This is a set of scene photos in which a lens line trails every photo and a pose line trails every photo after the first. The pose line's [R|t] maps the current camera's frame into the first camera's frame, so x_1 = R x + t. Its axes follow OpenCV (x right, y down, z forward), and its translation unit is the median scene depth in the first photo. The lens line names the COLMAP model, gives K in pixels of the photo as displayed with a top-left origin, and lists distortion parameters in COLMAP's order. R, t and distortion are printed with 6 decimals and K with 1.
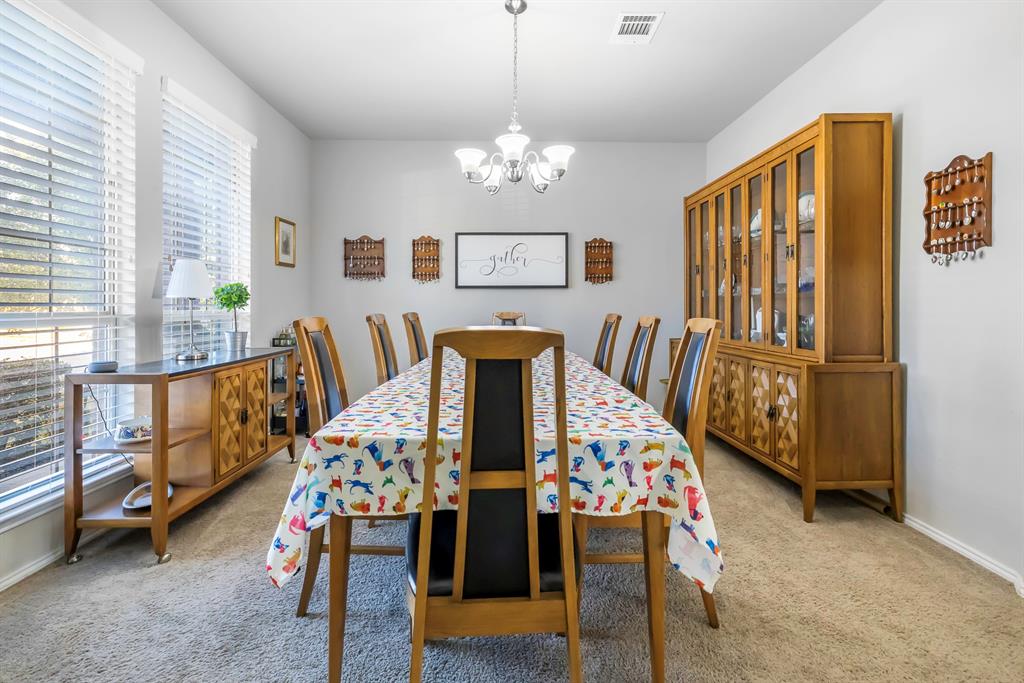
lens RADIAL K [[448.1, 0, 509.6], [0, 448.1, 300.9], [0, 0, 1]] dist [-0.000082, 0.000052]
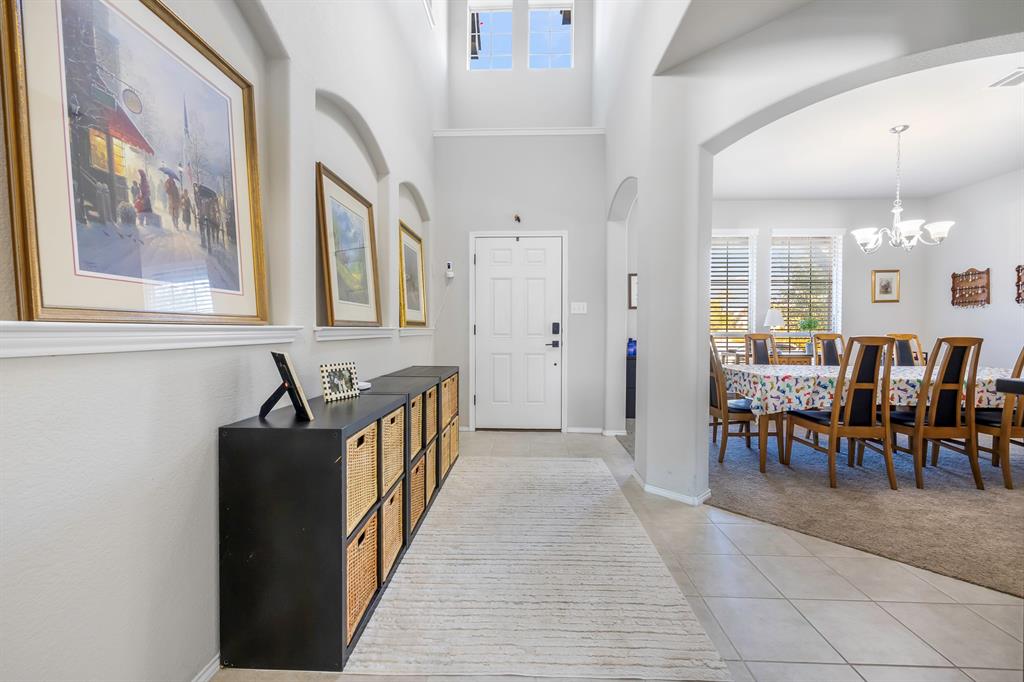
lens RADIAL K [[433.7, 0, 509.8], [0, 433.7, 327.8], [0, 0, 1]] dist [-0.000442, 0.000103]
pose [[-0.051765, -0.007518, -0.998631, 0.848156], [0.009890, 0.999919, -0.008040, 0.003362], [0.998610, -0.010293, -0.051686, -0.119846]]
